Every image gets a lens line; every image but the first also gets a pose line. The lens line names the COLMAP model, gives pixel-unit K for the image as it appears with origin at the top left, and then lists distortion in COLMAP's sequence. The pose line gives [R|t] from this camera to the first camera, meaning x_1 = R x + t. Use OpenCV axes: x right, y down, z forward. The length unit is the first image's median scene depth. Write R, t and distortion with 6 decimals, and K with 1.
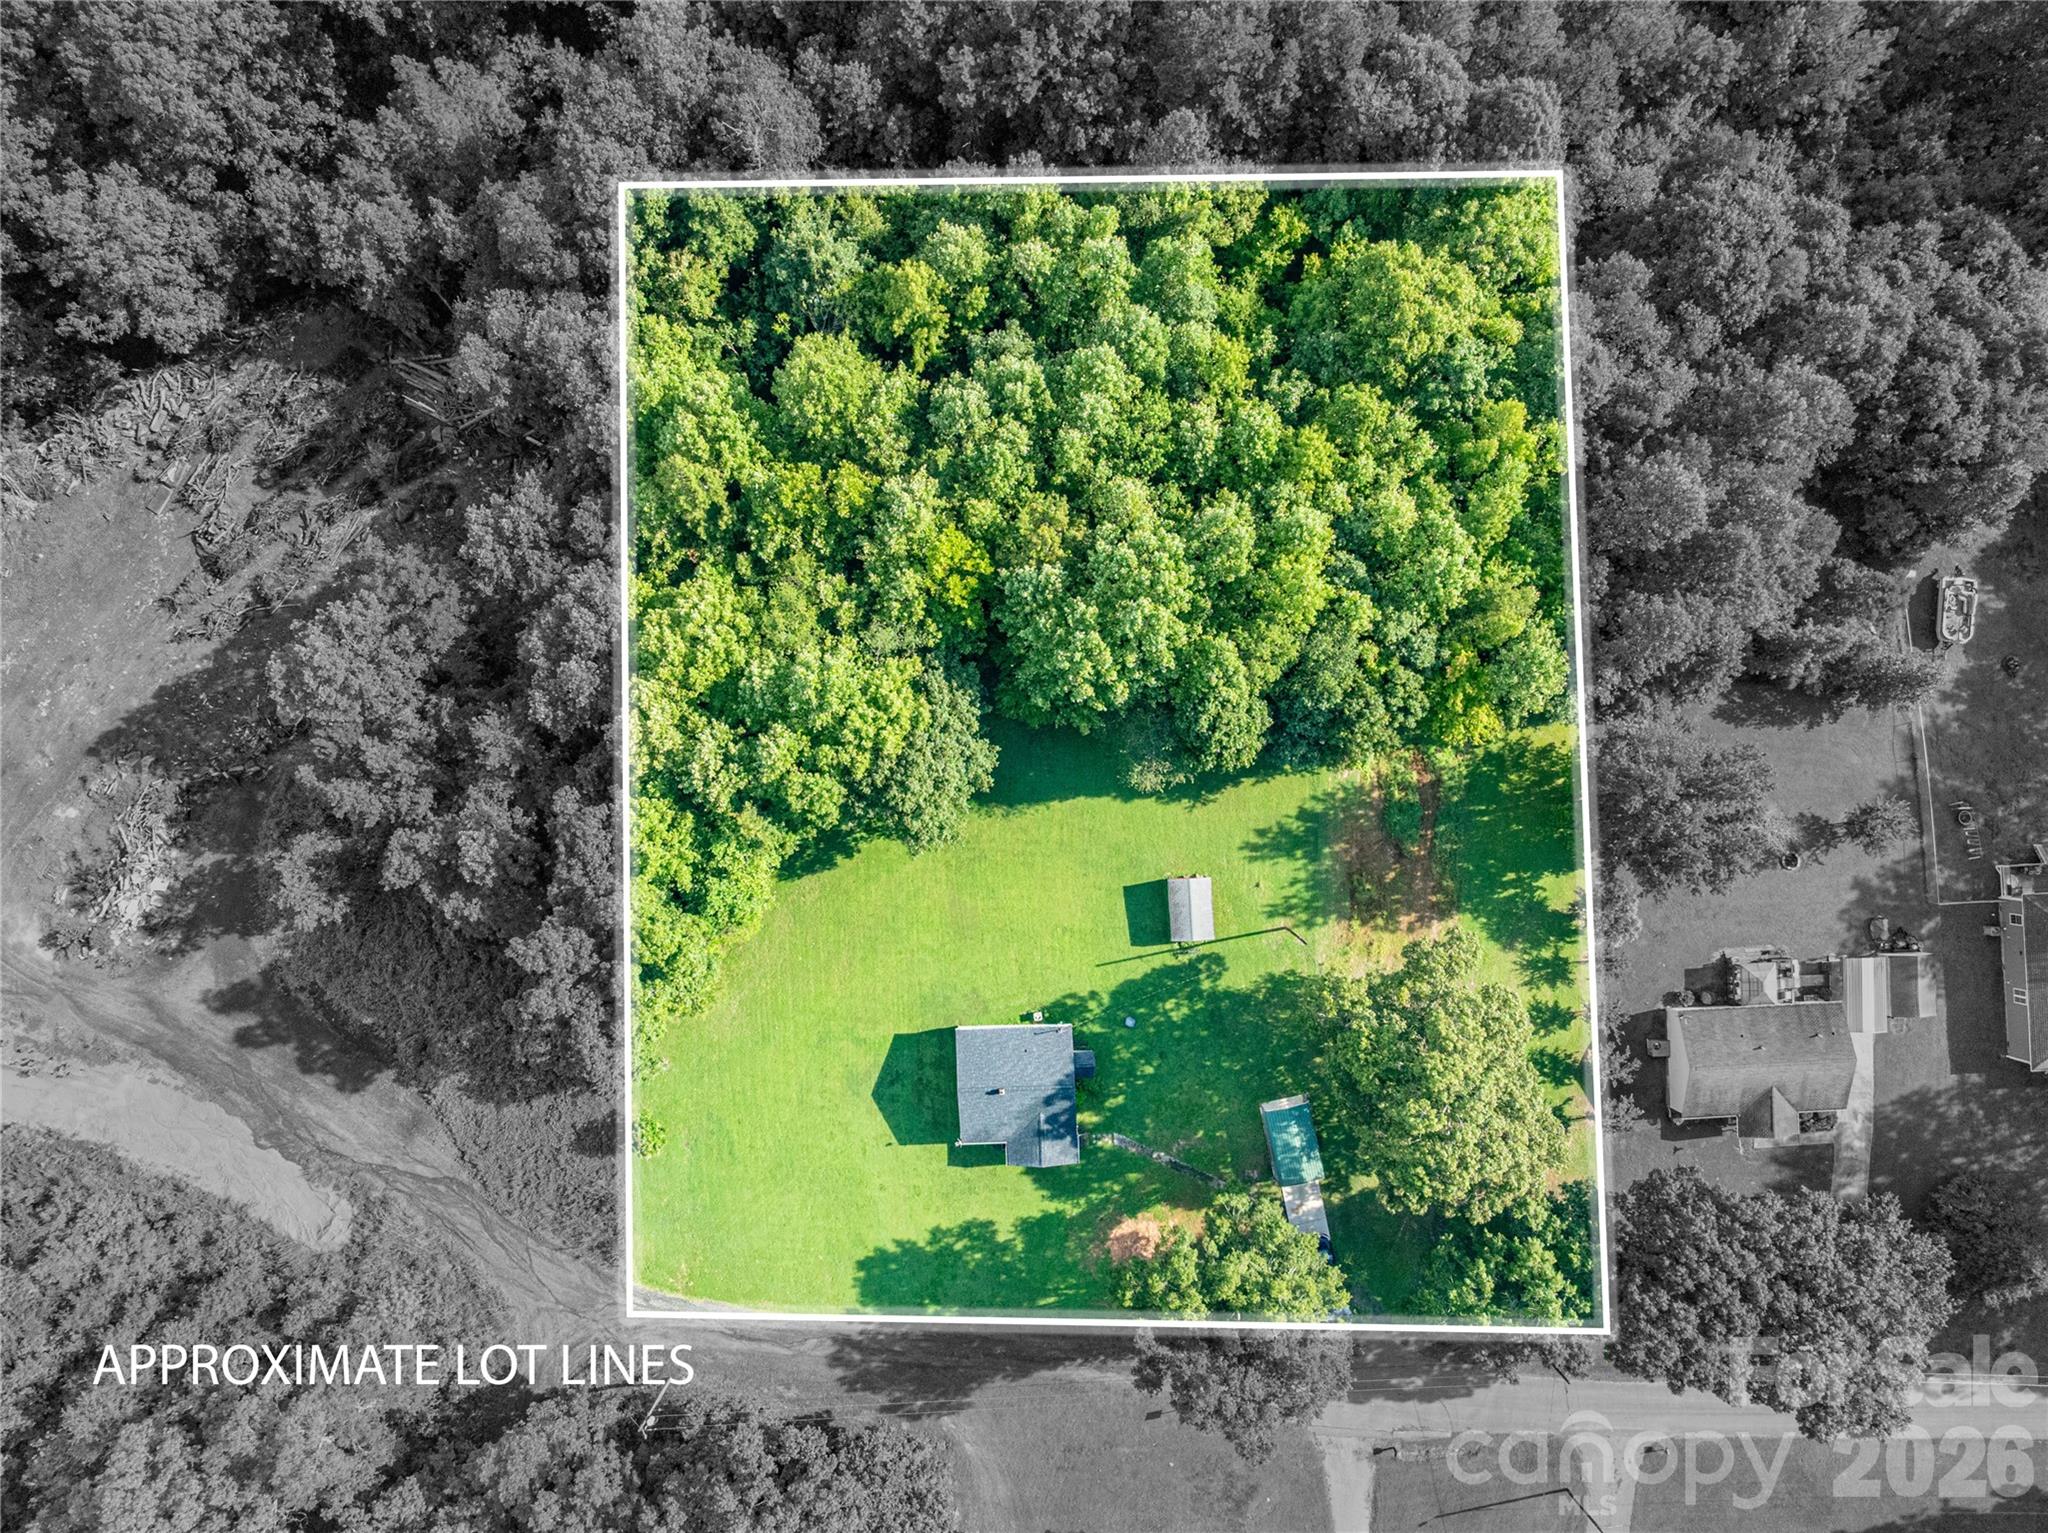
lens RADIAL K [[1440.1, 0, 1036.0], [0, 1440.1, 772.9], [0, 0, 1]] dist [-0.033950, -0.008266]
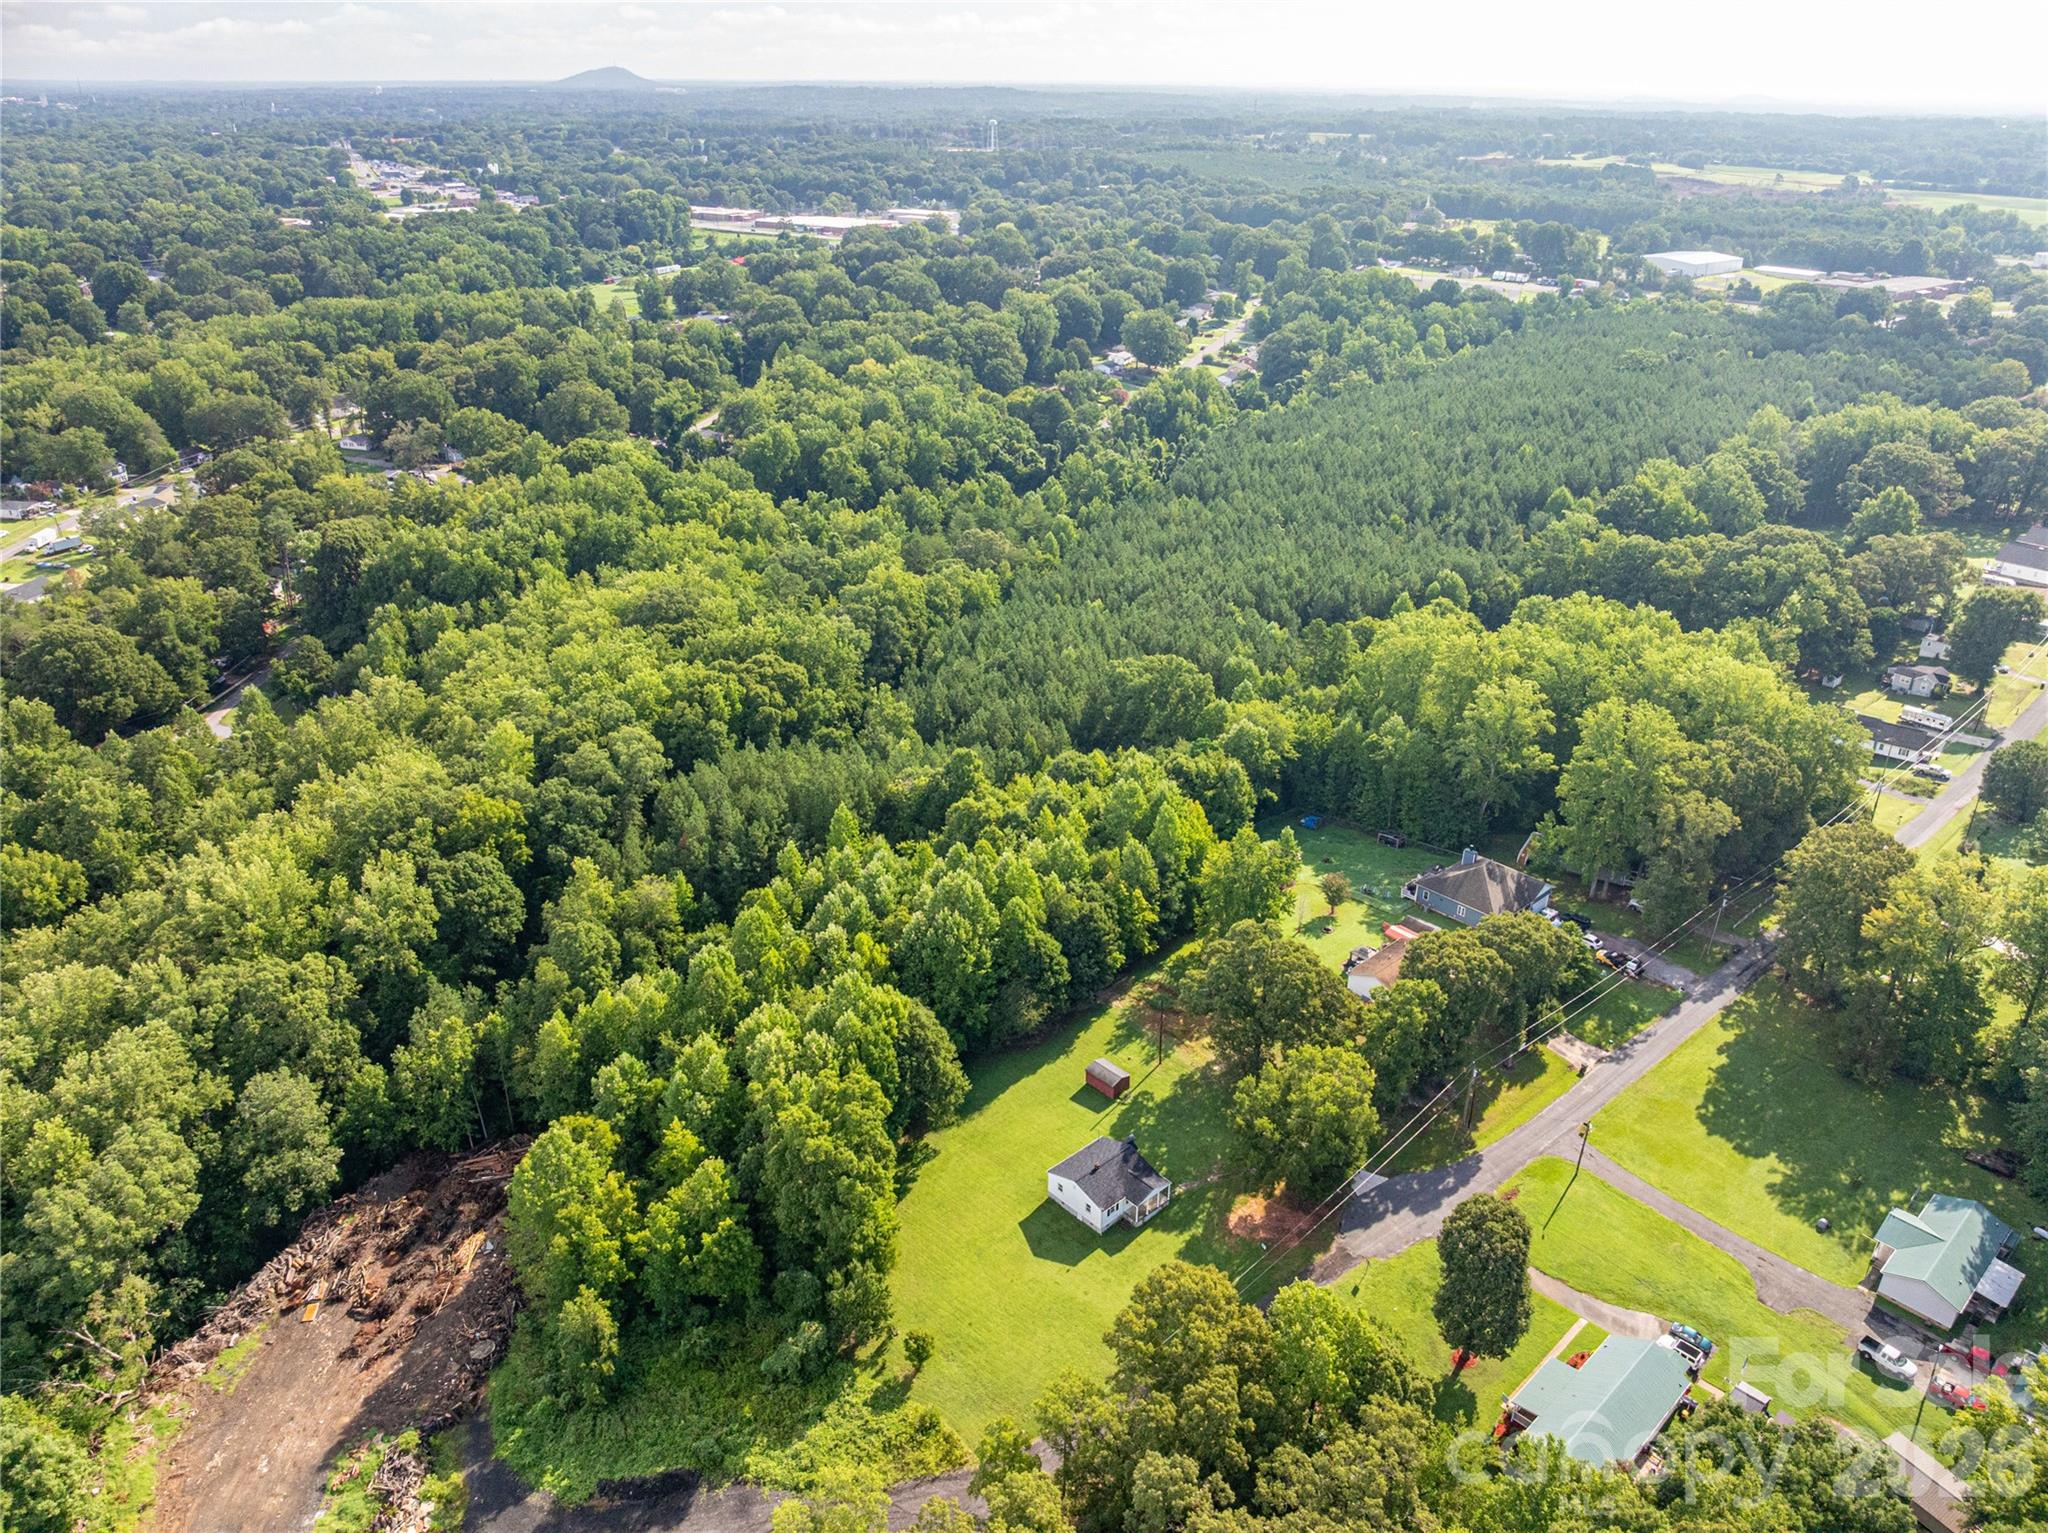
lens RADIAL K [[1440.1, 0, 1036.0], [0, 1440.1, 772.9], [0, 0, 1]] dist [-0.033950, -0.008266]
pose [[0.757649, -0.288138, 0.585615, -0.775846], [0.652552, 0.350908, -0.671594, 0.973634], [-0.011985, 0.890977, 0.453890, -0.016693]]
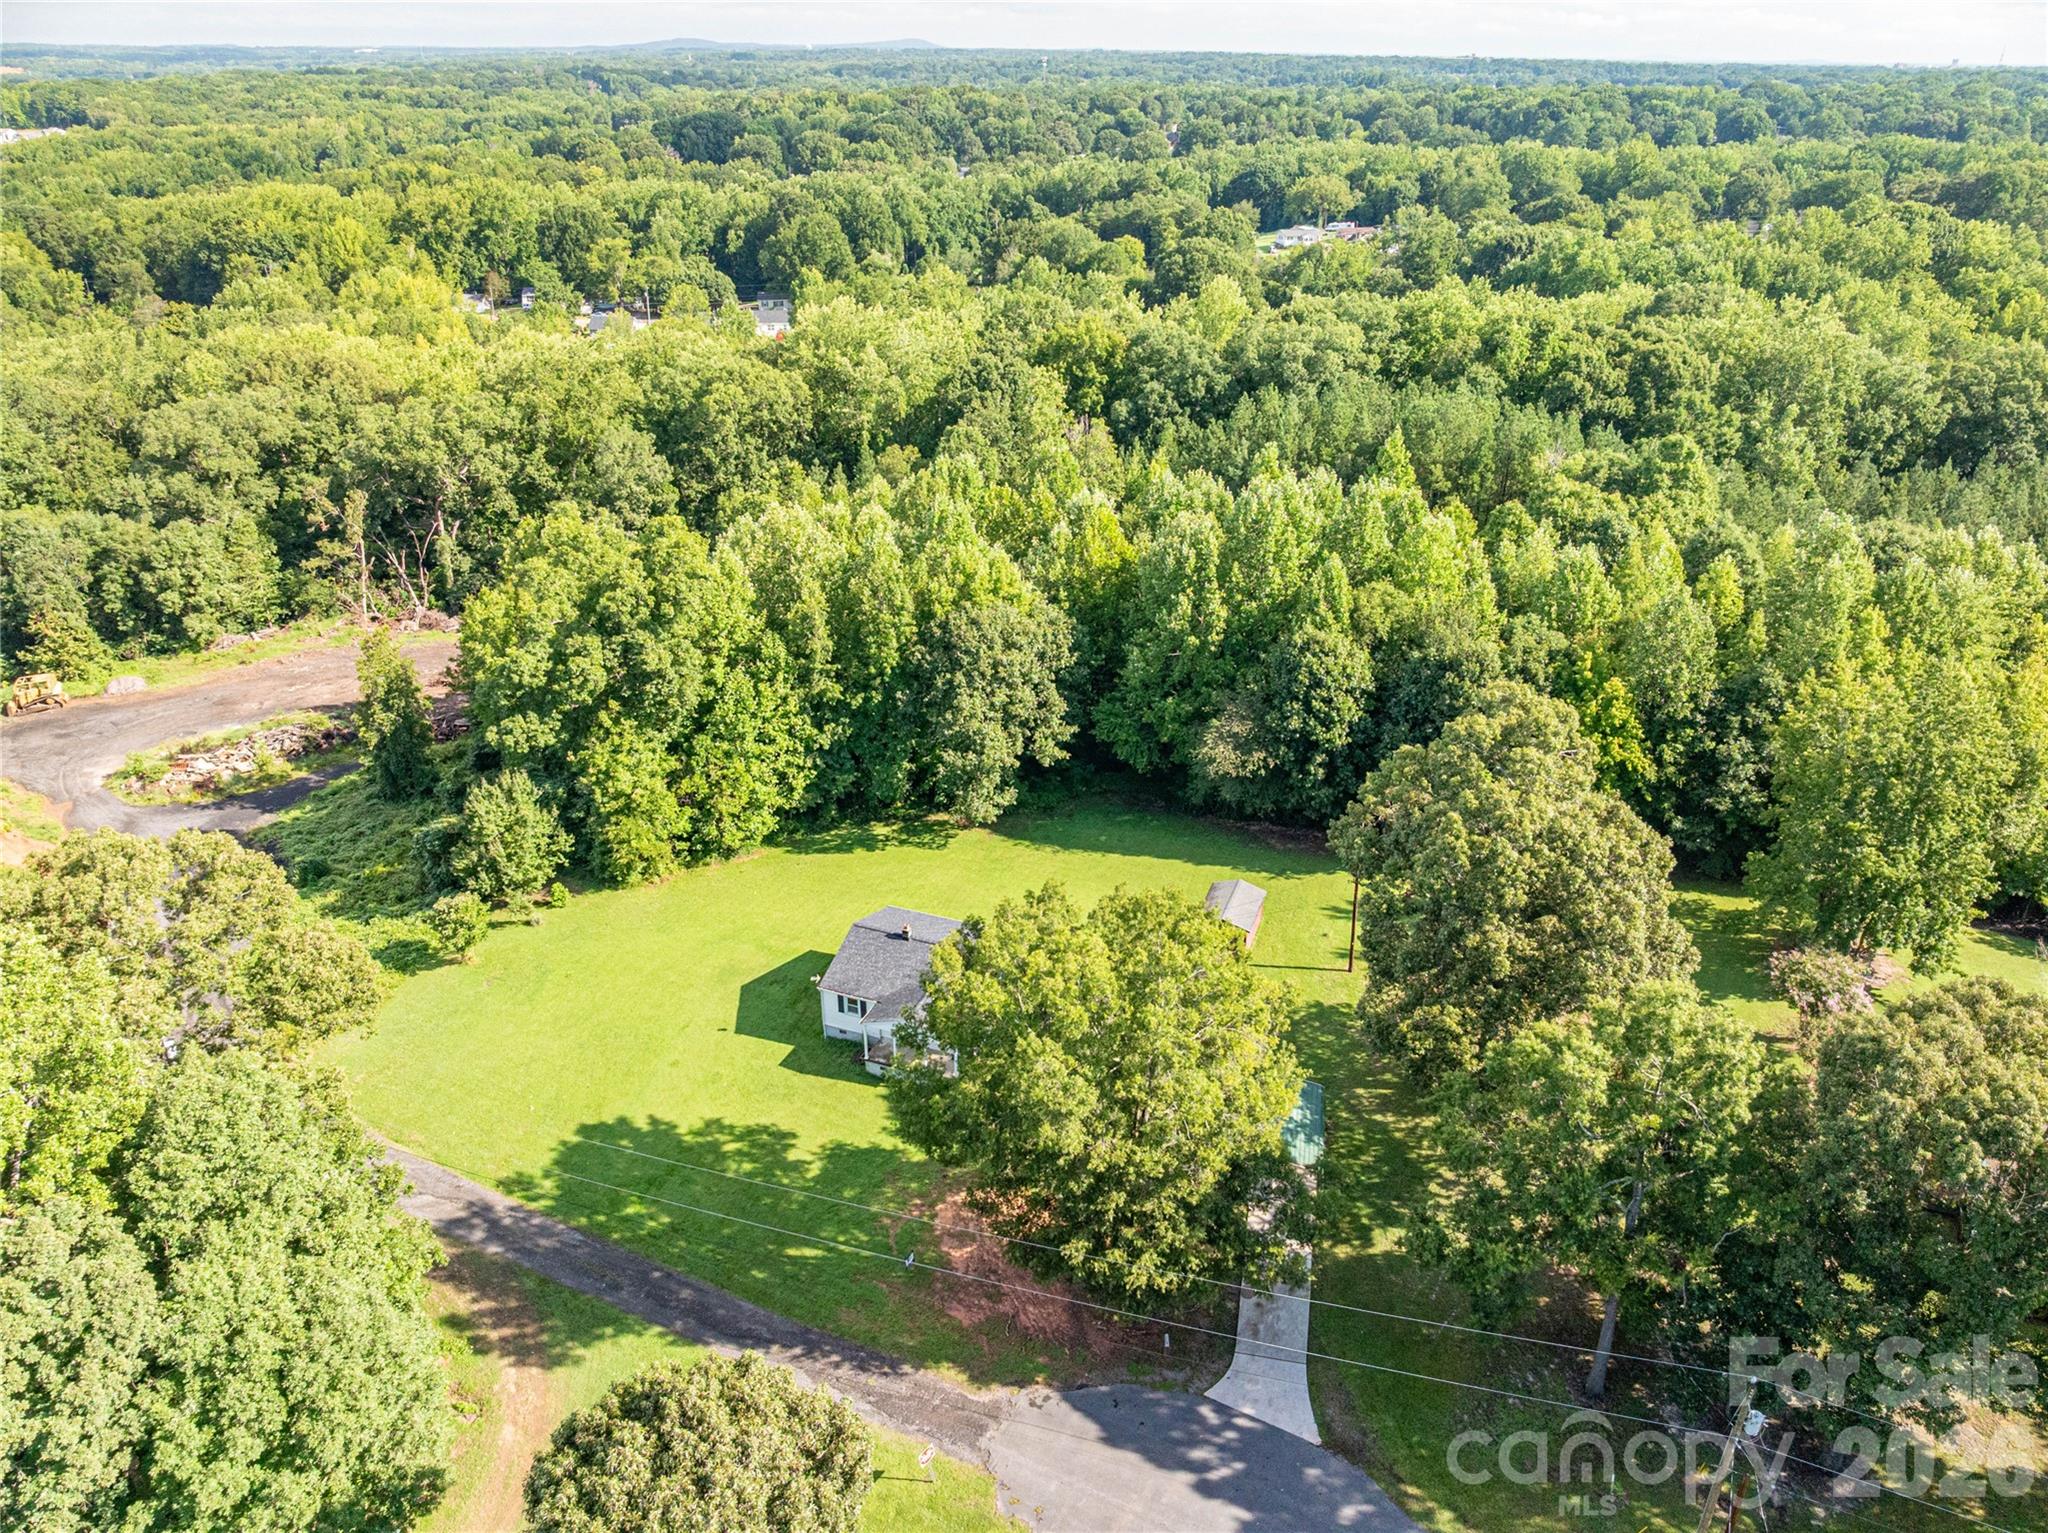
lens RADIAL K [[1440.1, 0, 1036.0], [0, 1440.1, 772.9], [0, 0, 1]] dist [-0.033950, -0.008266]
pose [[0.920063, 0.170244, -0.352848, 0.267020], [-0.391572, 0.428320, -0.814379, 0.715522], [0.012489, 0.887445, 0.460744, 0.570230]]
